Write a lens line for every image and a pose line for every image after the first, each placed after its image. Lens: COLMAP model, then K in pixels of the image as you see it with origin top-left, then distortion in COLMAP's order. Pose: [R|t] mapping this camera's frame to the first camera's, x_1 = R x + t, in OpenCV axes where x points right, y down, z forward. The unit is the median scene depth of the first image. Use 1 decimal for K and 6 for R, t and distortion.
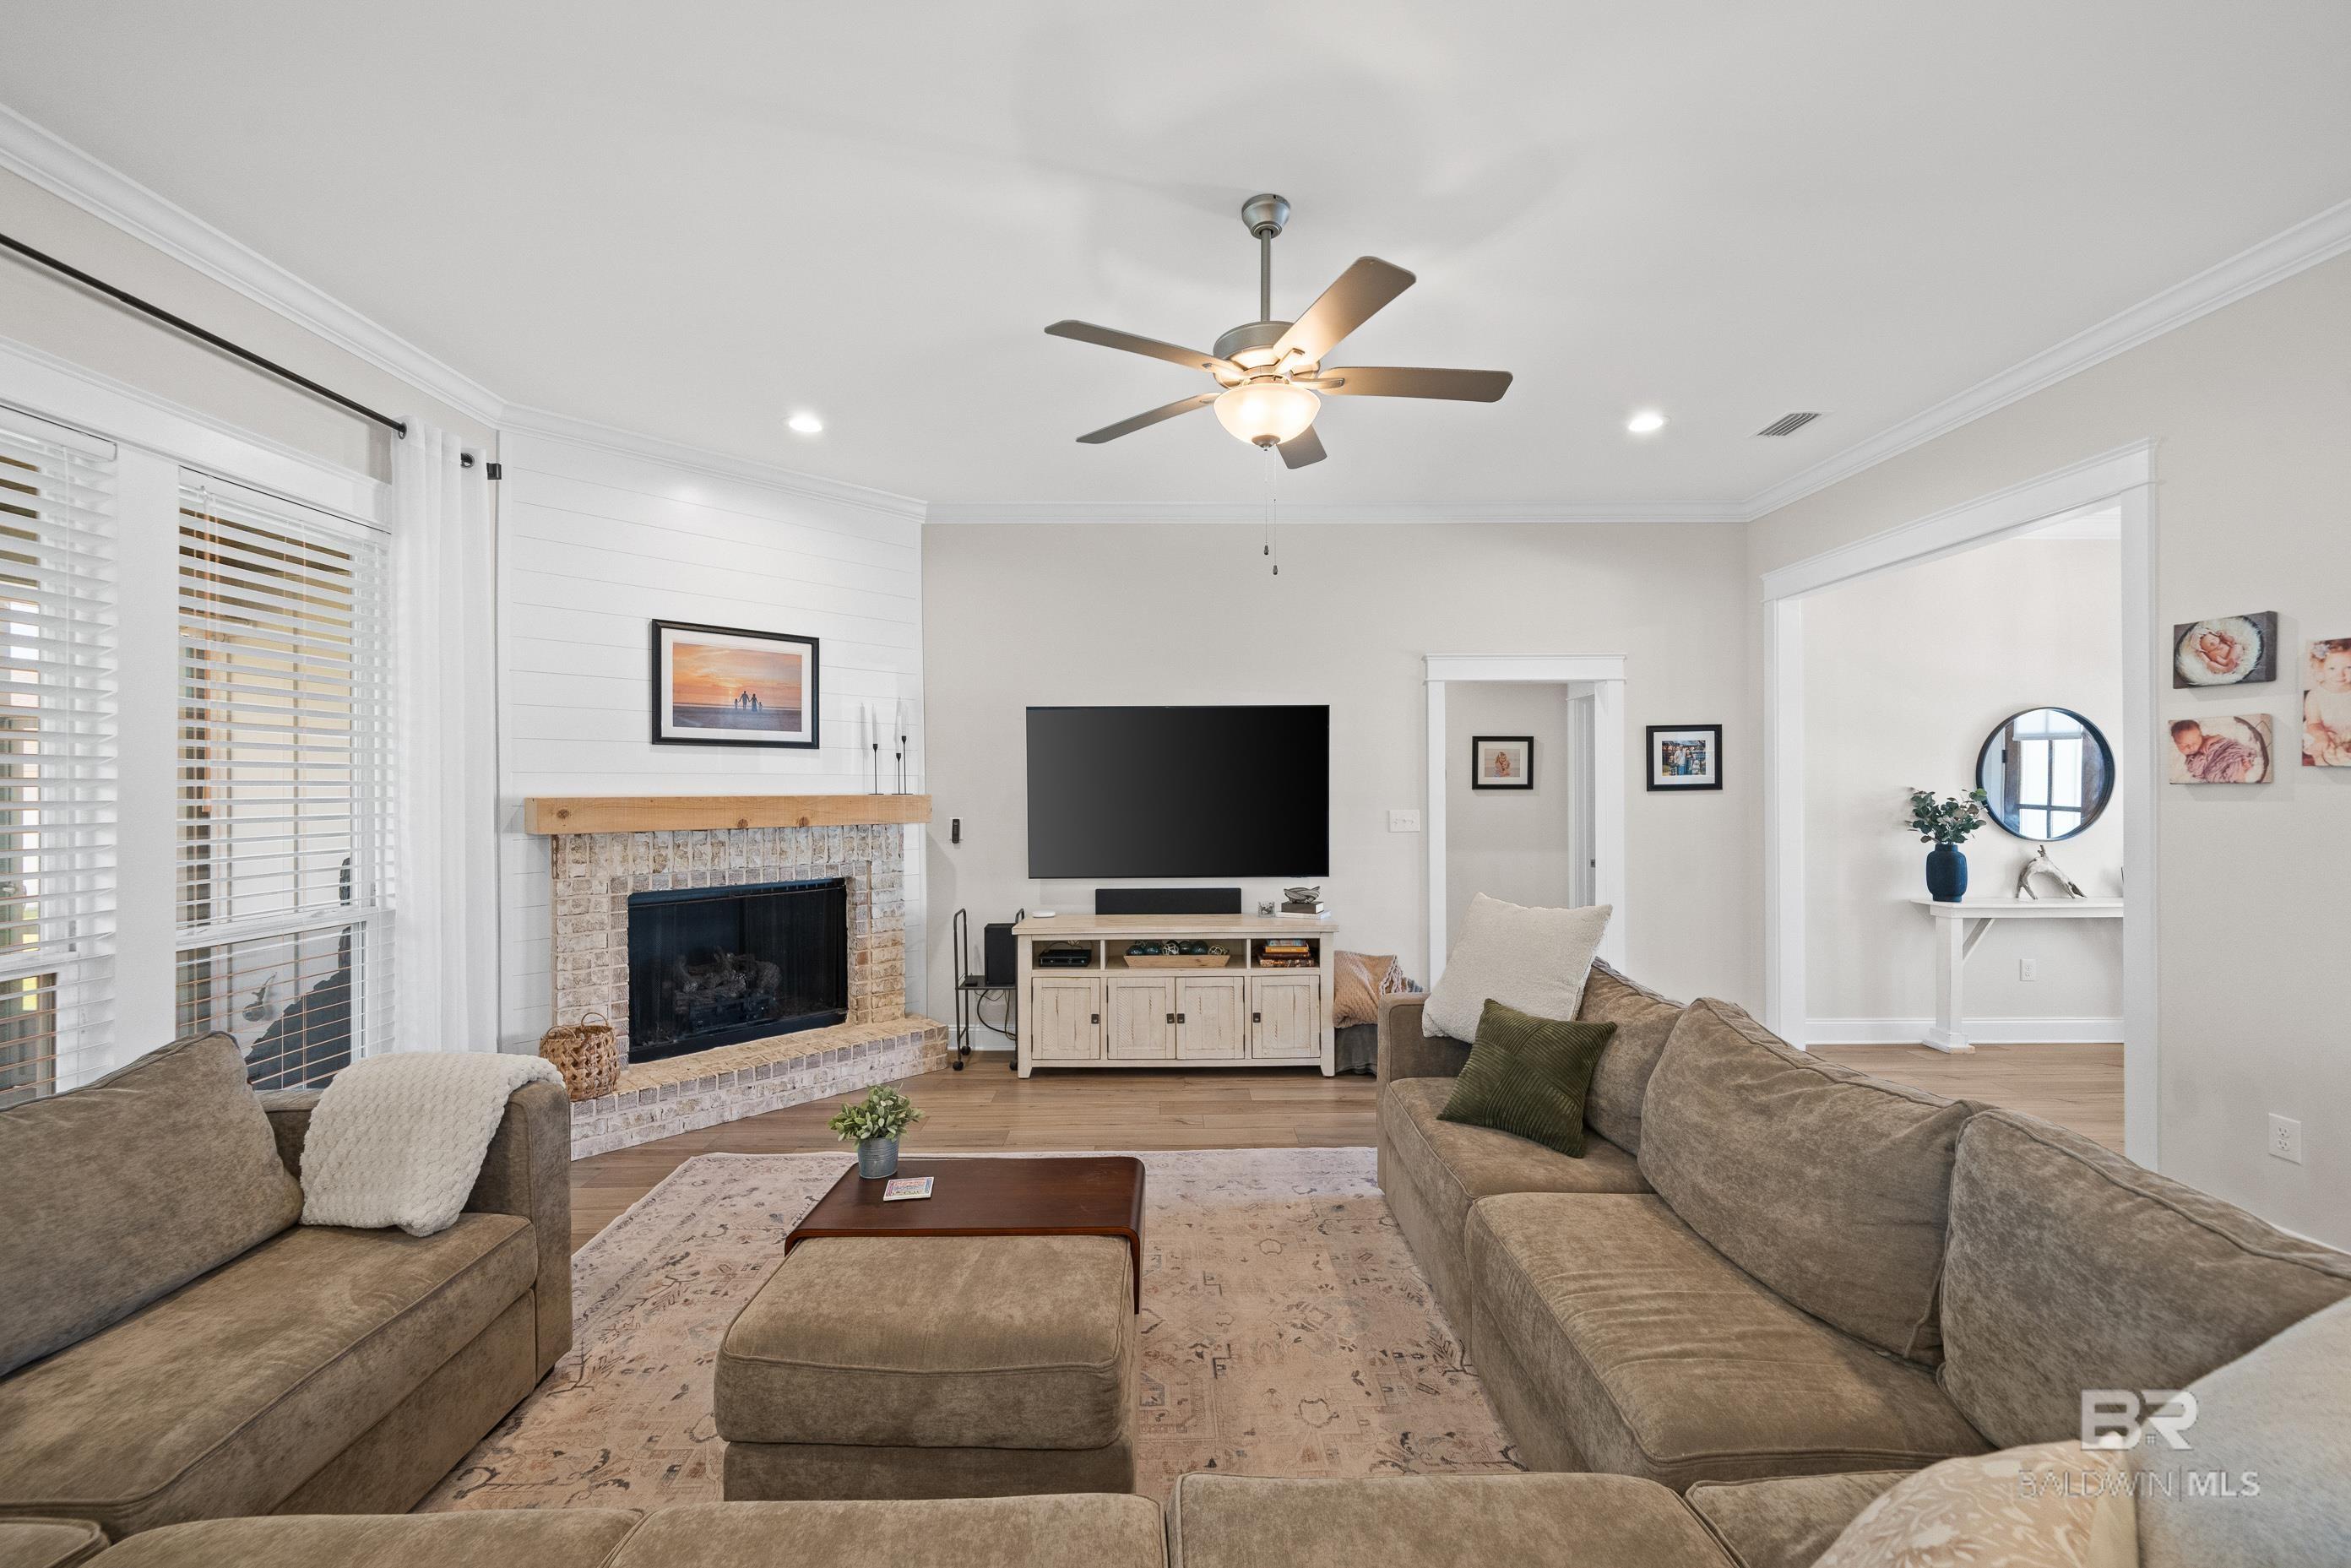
lens RADIAL K [[930.8, 0, 1159.0], [0, 930.8, 779.4], [0, 0, 1]] dist [-0.001263, -0.000412]
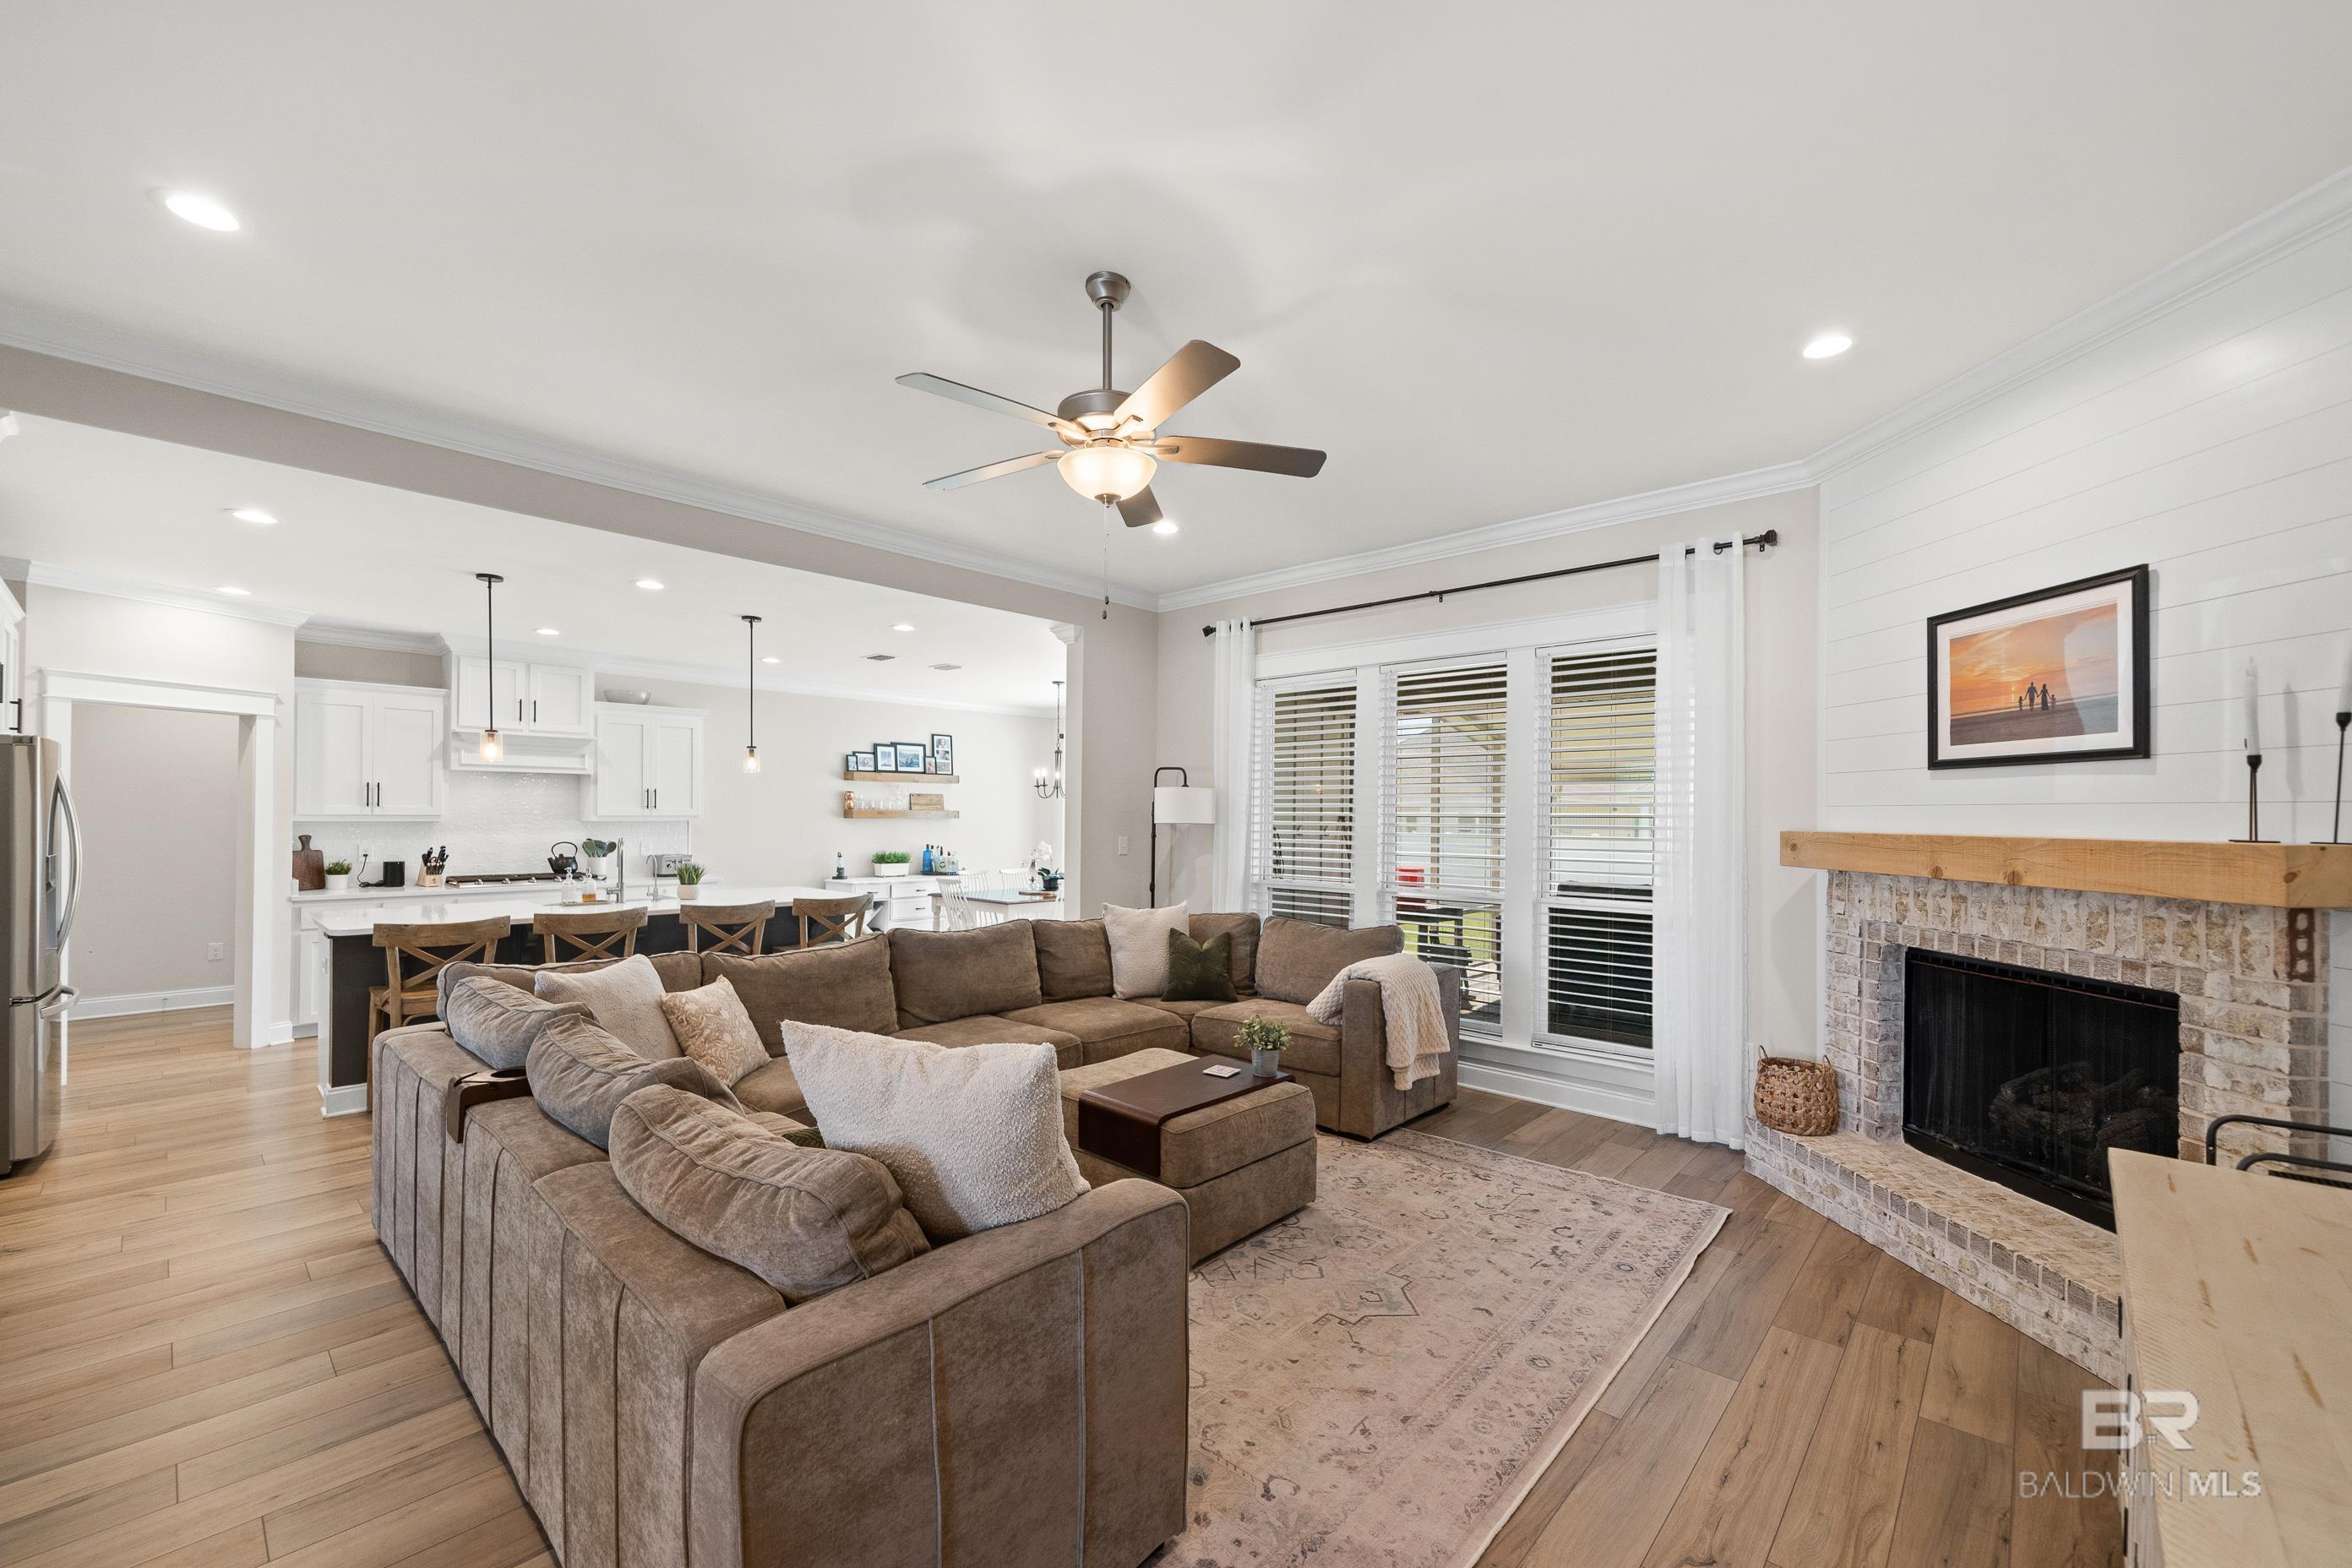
lens RADIAL K [[931.3, 0, 1184.2], [0, 931.3, 802.7], [0, 0, 1]] dist [-0.001263, -0.000412]
pose [[-0.665555, -0.008330, -0.746302, 0.466989], [0.004468, 0.999875, -0.015145, 0.000658], [0.746335, -0.013415, -0.665435, 0.971135]]
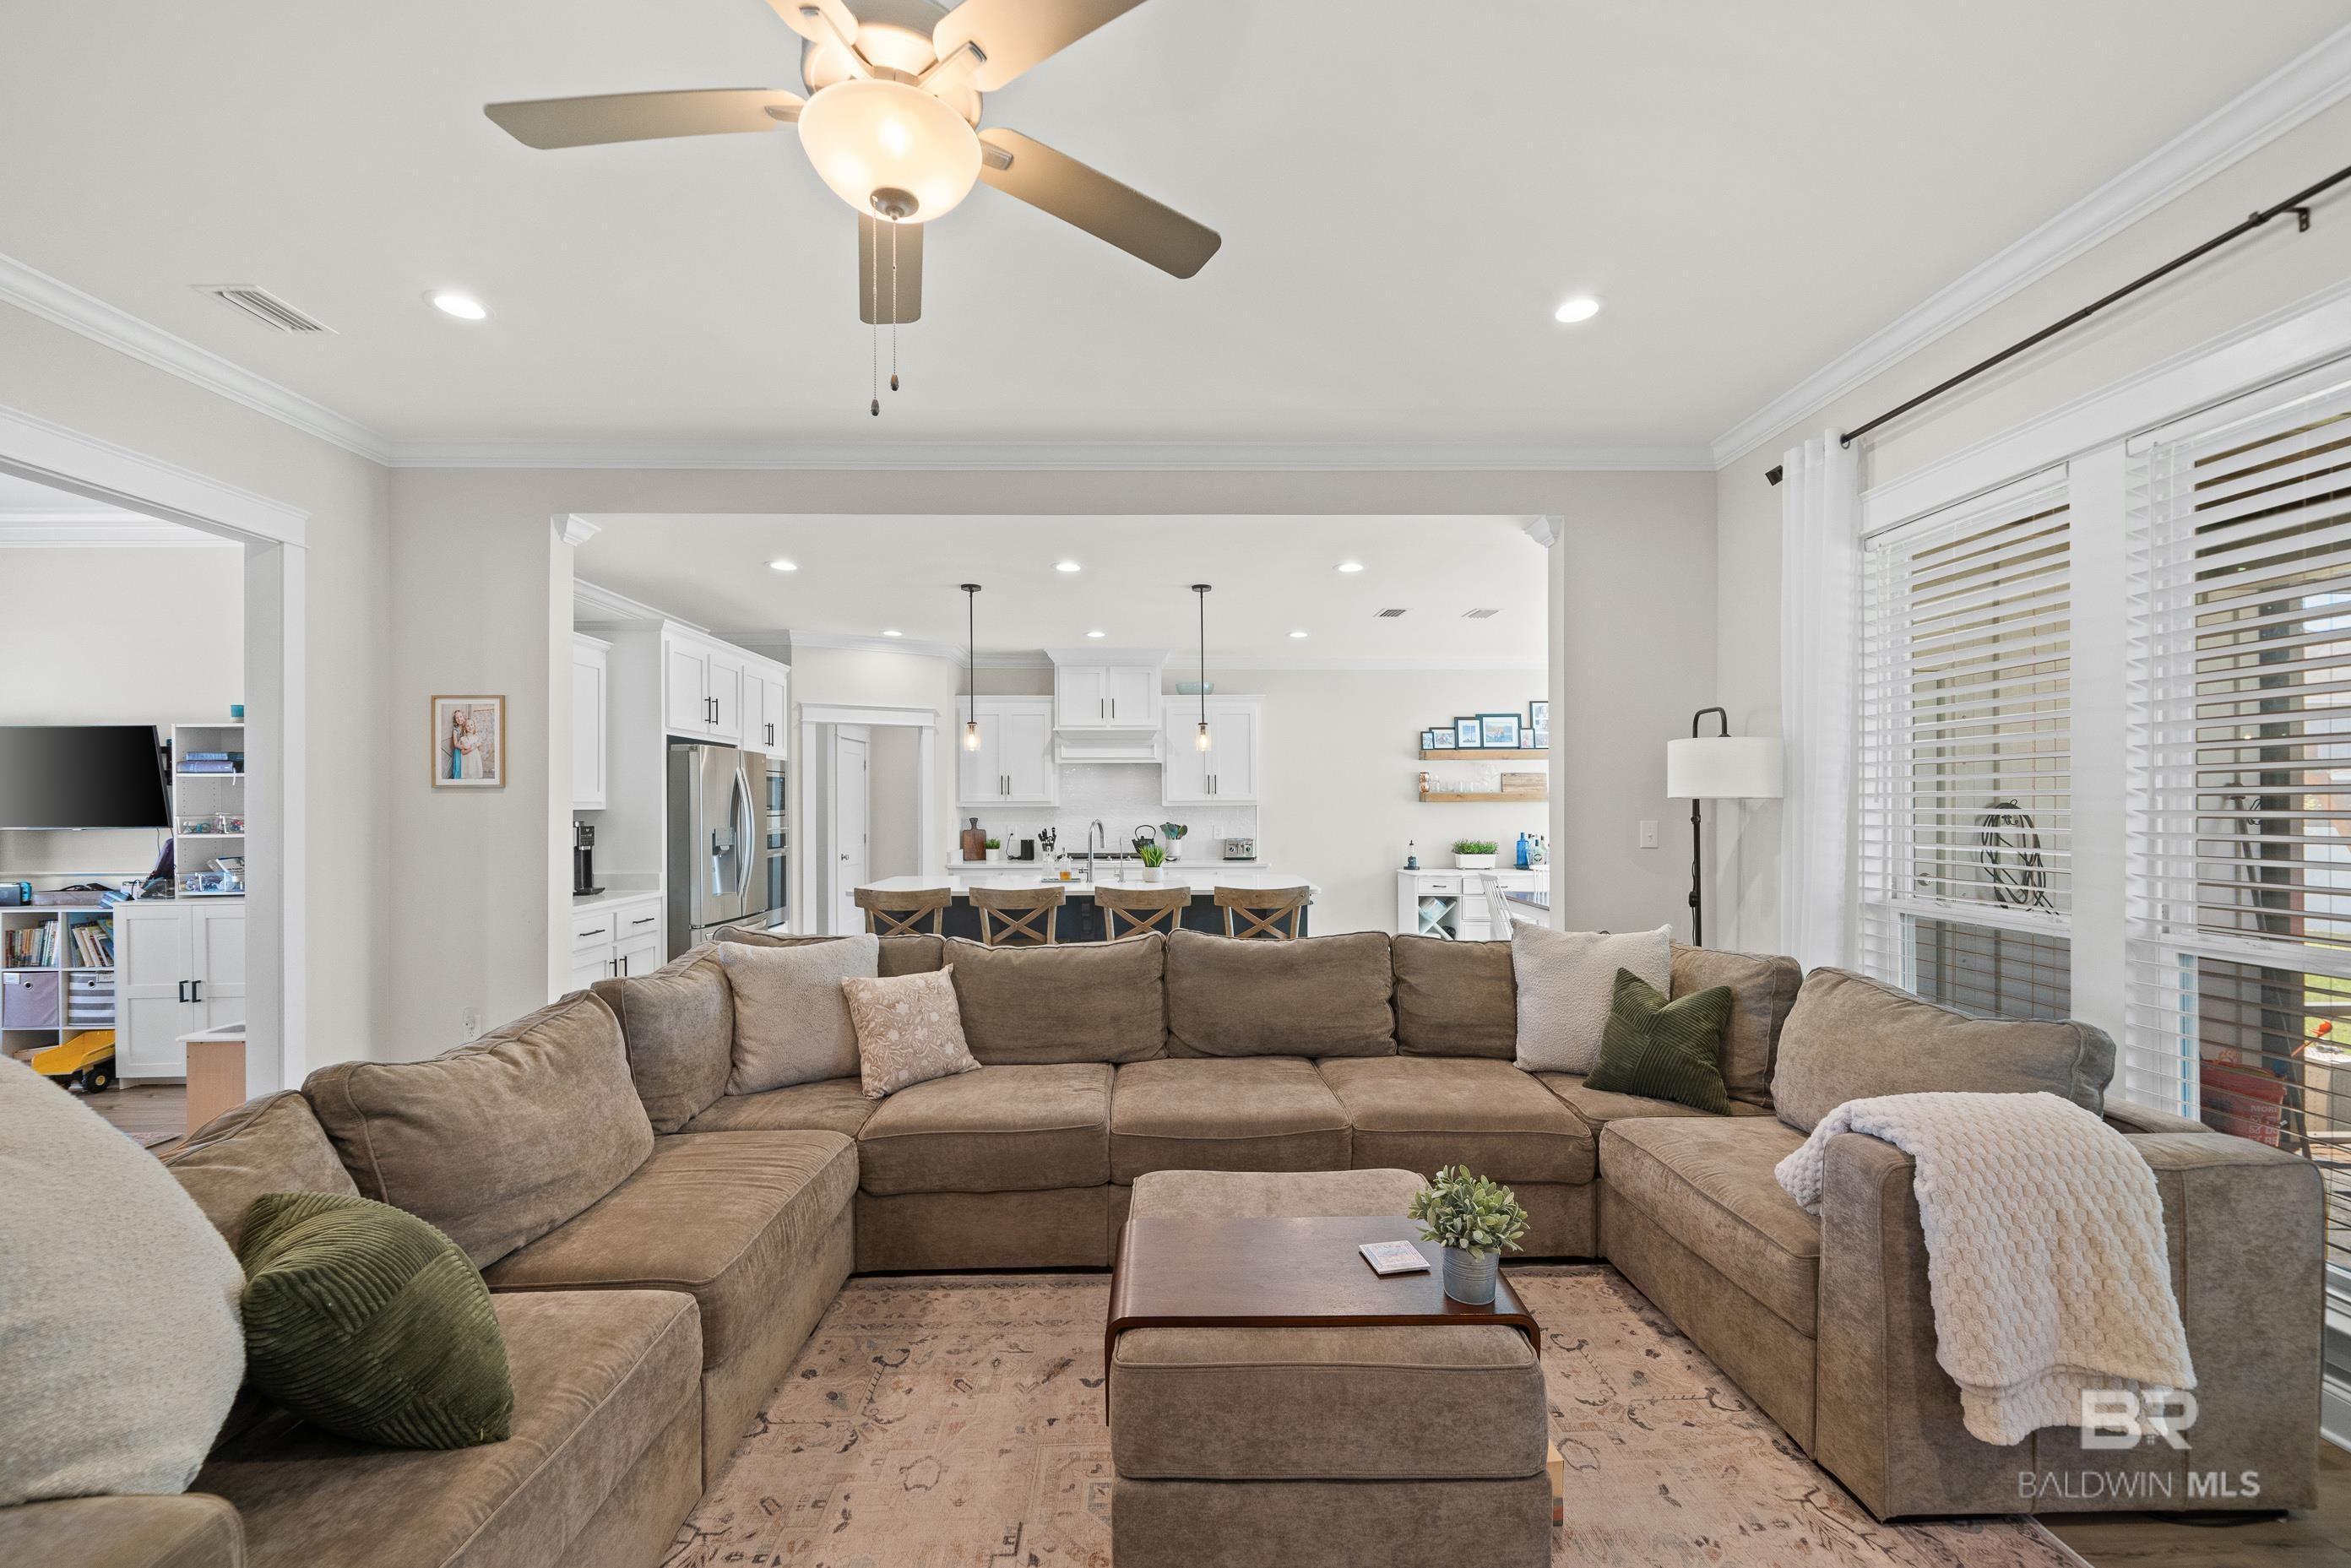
lens RADIAL K [[930.8, 0, 1190.3], [0, 930.8, 798.7], [0, 0, 1]] dist [-0.001263, -0.000412]
pose [[-0.999209, 0.009323, -0.038652, -0.018503], [0.009974, 0.999811, -0.016698, 0.018884], [0.038489, -0.017070, -0.999113, 0.880616]]
